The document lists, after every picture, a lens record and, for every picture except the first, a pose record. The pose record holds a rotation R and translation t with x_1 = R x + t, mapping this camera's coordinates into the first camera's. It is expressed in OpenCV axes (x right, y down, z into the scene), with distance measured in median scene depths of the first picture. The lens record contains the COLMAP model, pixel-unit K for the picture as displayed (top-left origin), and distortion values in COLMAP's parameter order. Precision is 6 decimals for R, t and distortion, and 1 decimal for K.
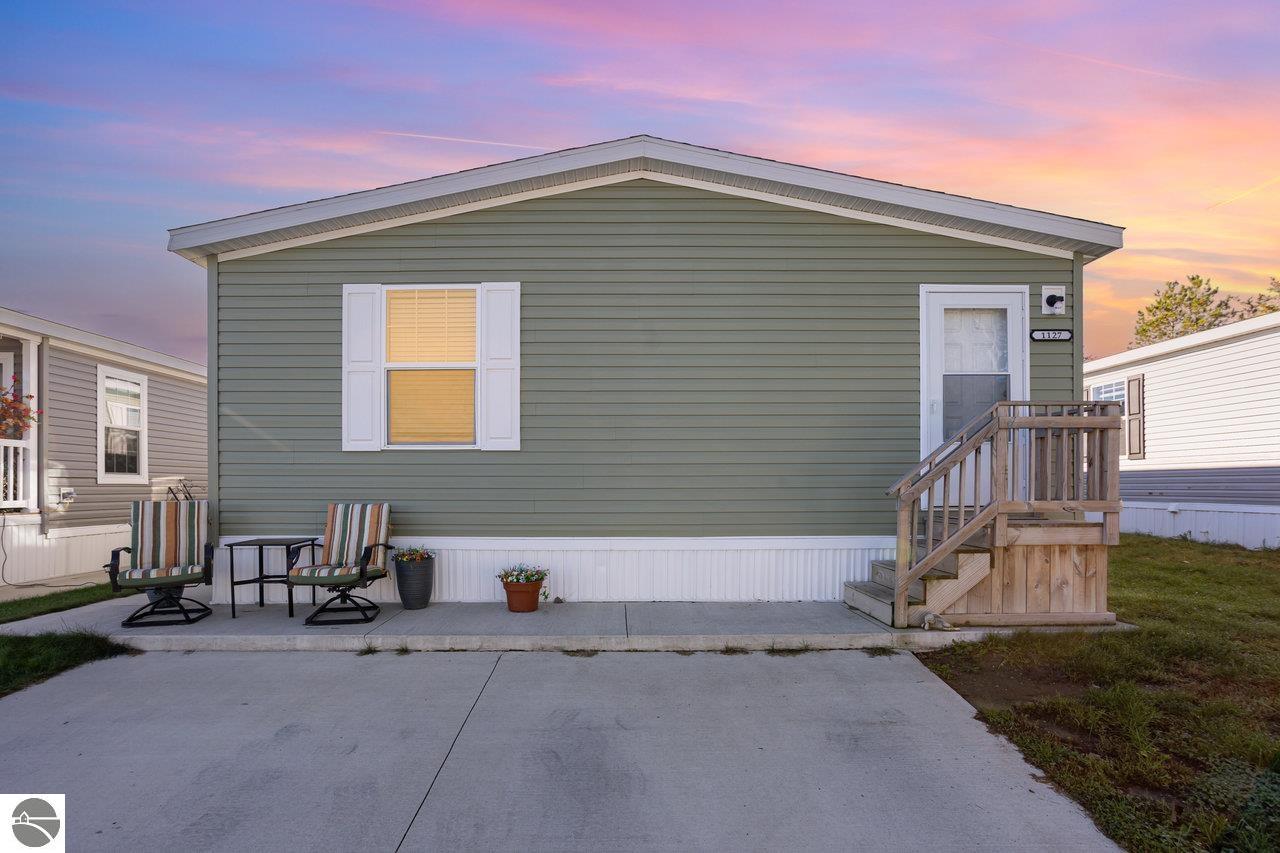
lens RADIAL K [[641.2, 0, 637.3], [0, 641.2, 484.7], [0, 0, 1]] dist [-0.046036, 0.033800]
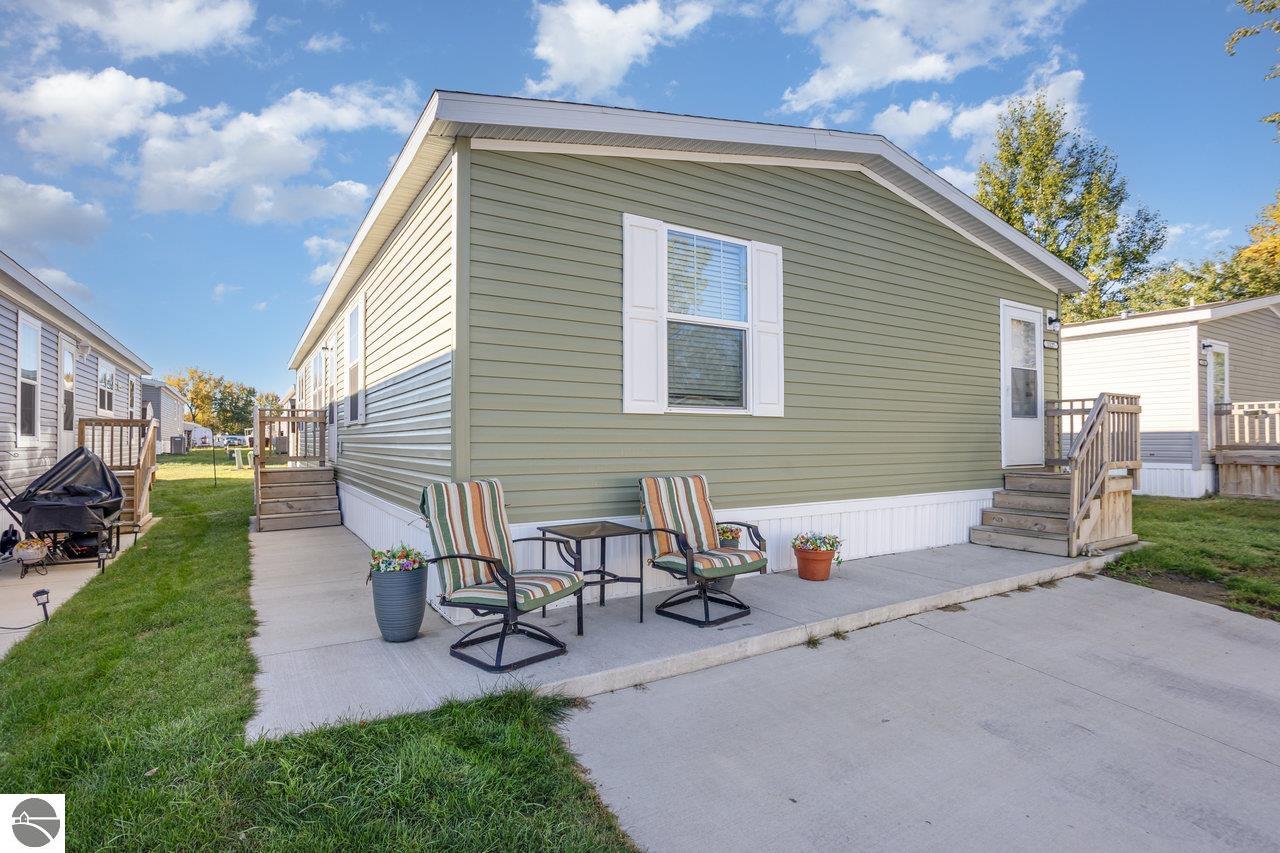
lens RADIAL K [[626.9, 0, 632.9], [0, 626.9, 421.5], [0, 0, 1]] dist [-0.044738, 0.031446]
pose [[0.849800, 0.016256, 0.526854, -0.896539], [-0.003494, 0.999676, -0.025208, -0.021681], [-0.527093, 0.019581, 0.849582, 0.307111]]
